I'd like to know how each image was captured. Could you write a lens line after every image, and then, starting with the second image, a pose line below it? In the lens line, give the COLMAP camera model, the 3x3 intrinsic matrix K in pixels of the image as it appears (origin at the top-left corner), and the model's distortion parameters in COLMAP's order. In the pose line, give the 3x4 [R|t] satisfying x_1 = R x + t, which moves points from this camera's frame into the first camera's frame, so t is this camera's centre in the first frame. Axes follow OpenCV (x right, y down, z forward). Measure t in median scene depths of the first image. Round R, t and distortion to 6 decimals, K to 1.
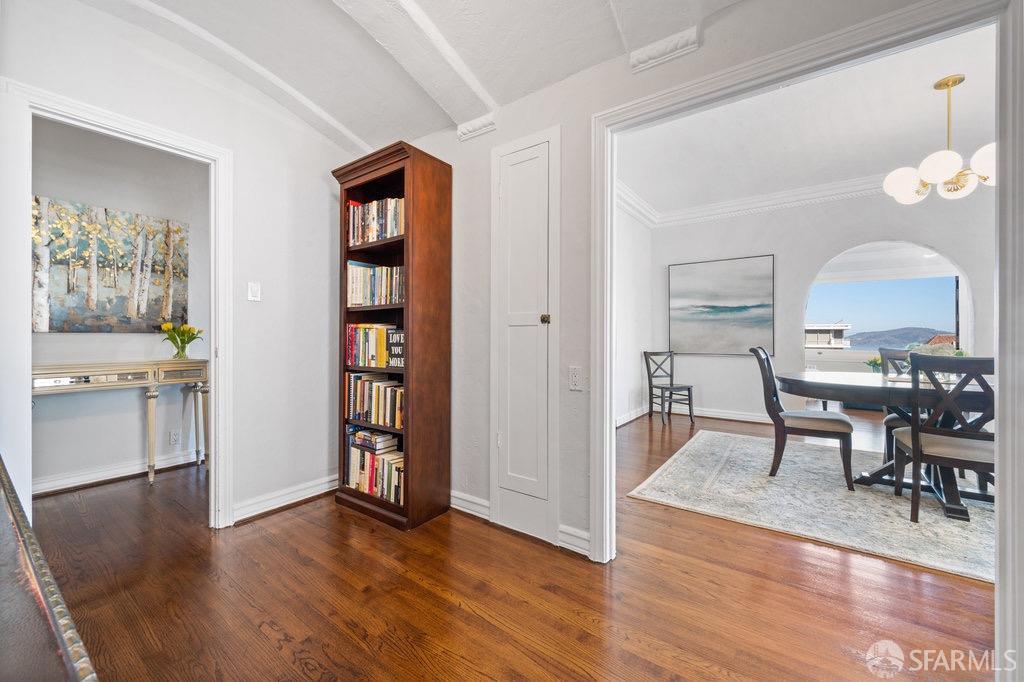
lens RADIAL K [[407.6, 0, 512.0], [0, 407.6, 341.0], [0, 0, 1]] dist [-0.001514, -0.000294]
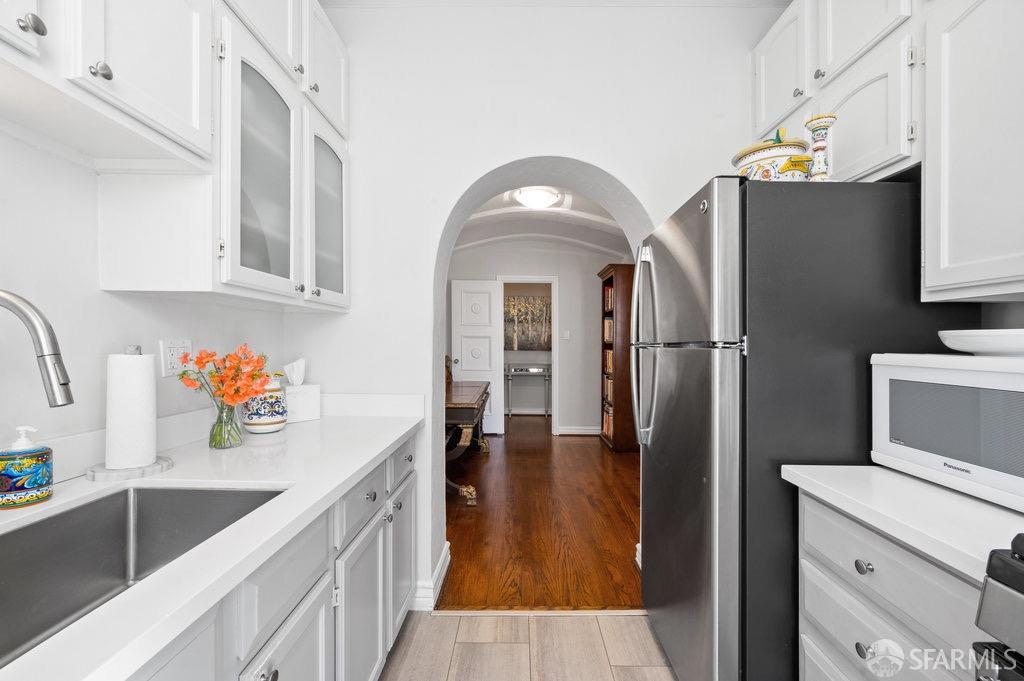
lens RADIAL K [[407.6, 0, 512.0], [0, 407.6, 340.5], [0, 0, 1]] dist [-0.001514, -0.000294]
pose [[0.574437, -0.002686, -0.818544, 0.926684], [-0.003660, 0.999976, -0.005850, -0.070278], [0.818540, 0.006357, 0.574414, -0.482630]]
